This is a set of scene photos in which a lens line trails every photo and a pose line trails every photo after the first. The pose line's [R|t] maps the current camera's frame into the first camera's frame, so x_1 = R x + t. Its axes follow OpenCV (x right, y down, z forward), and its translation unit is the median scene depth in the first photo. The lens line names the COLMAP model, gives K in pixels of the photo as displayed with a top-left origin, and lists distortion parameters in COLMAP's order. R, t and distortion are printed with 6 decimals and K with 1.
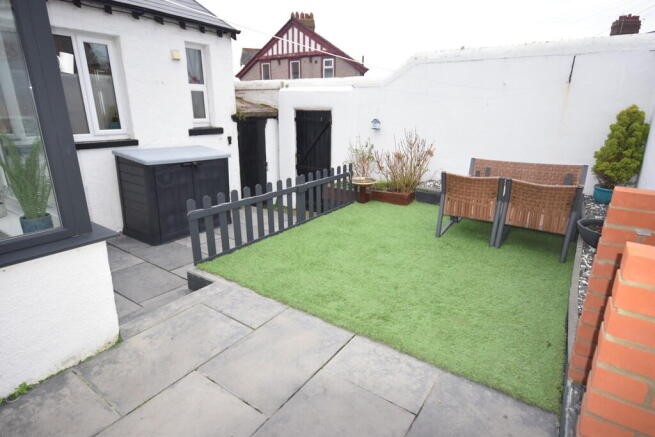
lens RADIAL K [[353.0, 0, 326.6], [0, 353.0, 220.5], [0, 0, 1]] dist [0.020312, -0.004032]
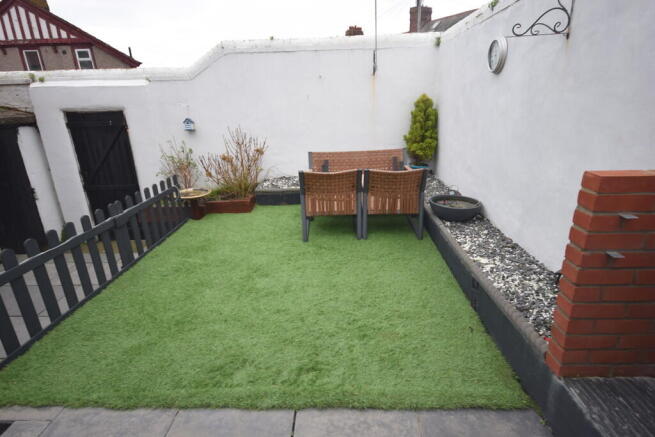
lens RADIAL K [[353.0, 0, 330.8], [0, 353.0, 218.8], [0, 0, 1]] dist [0.020312, -0.004032]
pose [[0.839871, -0.205311, 0.502458, -0.077106], [0.202900, 0.977347, 0.060203, -0.051124], [-0.503436, 0.051386, 0.862503, 0.163785]]
